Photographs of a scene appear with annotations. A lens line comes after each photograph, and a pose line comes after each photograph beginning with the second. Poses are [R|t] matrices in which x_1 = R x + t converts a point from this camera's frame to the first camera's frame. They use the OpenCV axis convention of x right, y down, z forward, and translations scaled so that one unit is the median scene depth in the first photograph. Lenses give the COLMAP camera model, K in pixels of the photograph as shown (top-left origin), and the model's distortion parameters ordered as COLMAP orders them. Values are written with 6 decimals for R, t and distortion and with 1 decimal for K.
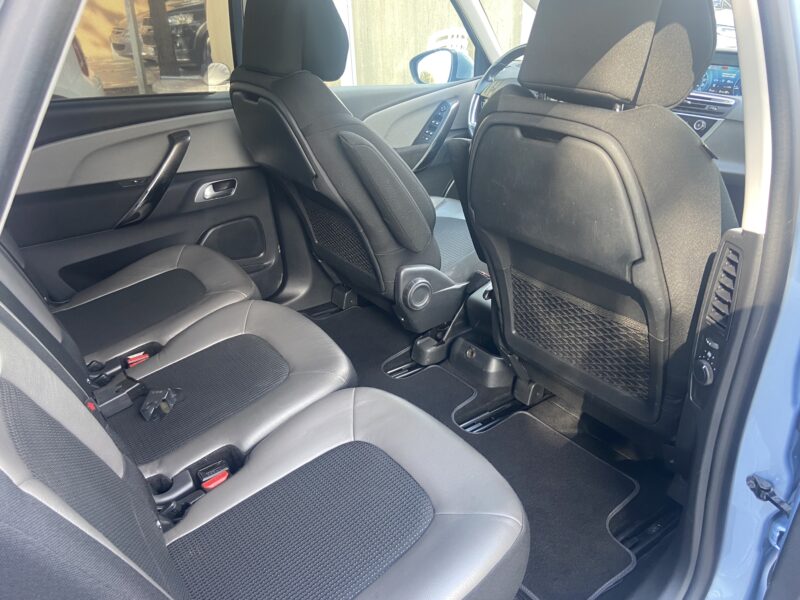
lens RADIAL K [[602.9, 0, 397.6], [0, 602.9, 304.3], [0, 0, 1]] dist [0.114631, -0.138078]
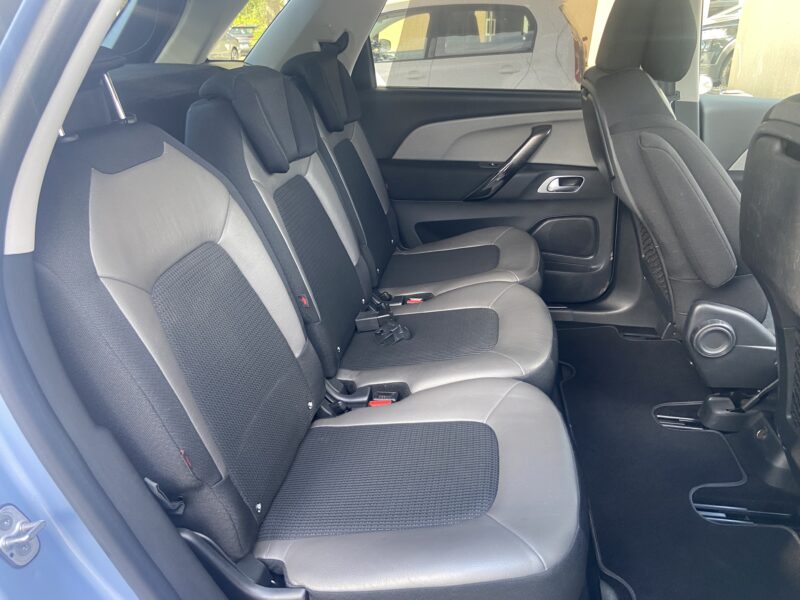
lens RADIAL K [[602.9, 0, 405.1], [0, 602.9, 301.7], [0, 0, 1]] dist [0.114631, -0.138078]
pose [[0.706269, 0.292480, -0.644700, 0.257043], [-0.309849, 0.946520, 0.089966, -0.009611], [0.636535, 0.136219, 0.759123, 0.074210]]
